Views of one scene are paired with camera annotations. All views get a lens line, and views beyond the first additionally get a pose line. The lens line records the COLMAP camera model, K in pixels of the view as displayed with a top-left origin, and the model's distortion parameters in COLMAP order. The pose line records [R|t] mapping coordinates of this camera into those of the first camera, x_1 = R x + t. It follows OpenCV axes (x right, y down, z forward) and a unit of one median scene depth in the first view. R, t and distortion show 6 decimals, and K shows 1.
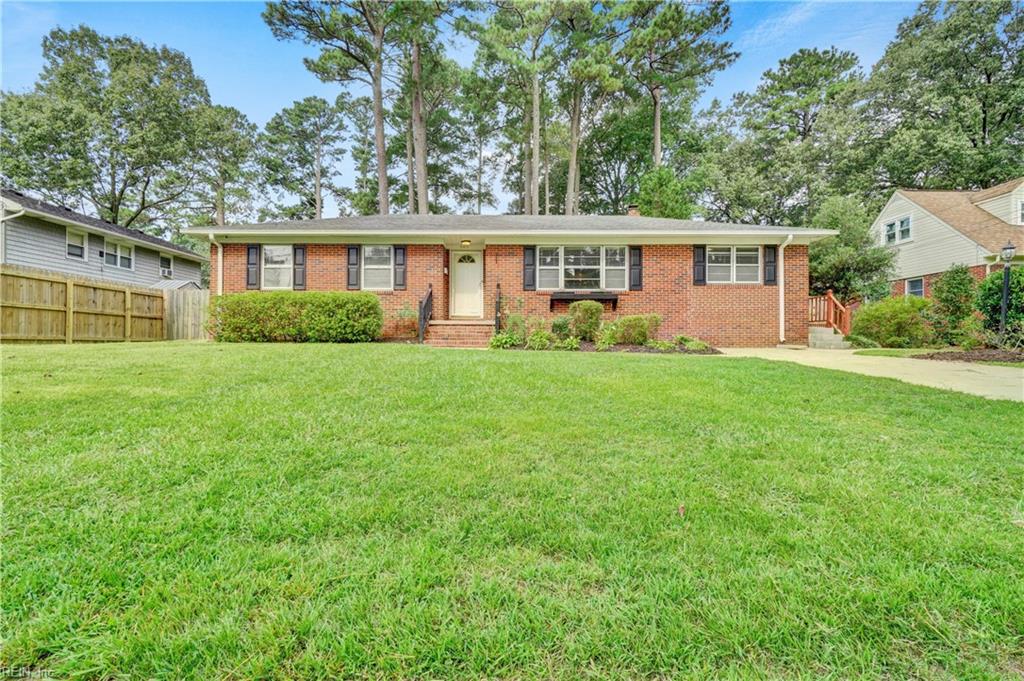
lens RADIAL K [[478.8, 0, 512.5], [0, 478.8, 333.3], [0, 0, 1]] dist [-0.000393, 0.002081]
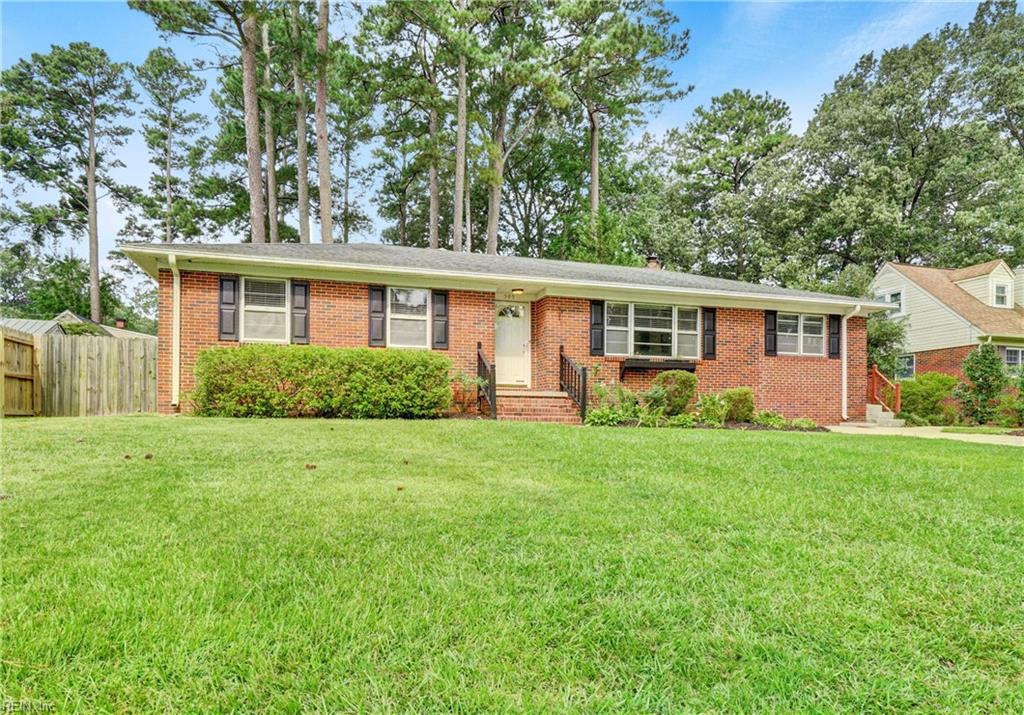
lens RADIAL K [[631.3, 0, 504.1], [0, 631.3, 412.5], [0, 0, 1]] dist [-0.005038, -0.000450]
pose [[0.956038, 0.006469, 0.293170, -0.242592], [-0.008936, 0.999935, 0.007074, 0.000860], [-0.293105, -0.009383, 0.956034, 0.010235]]
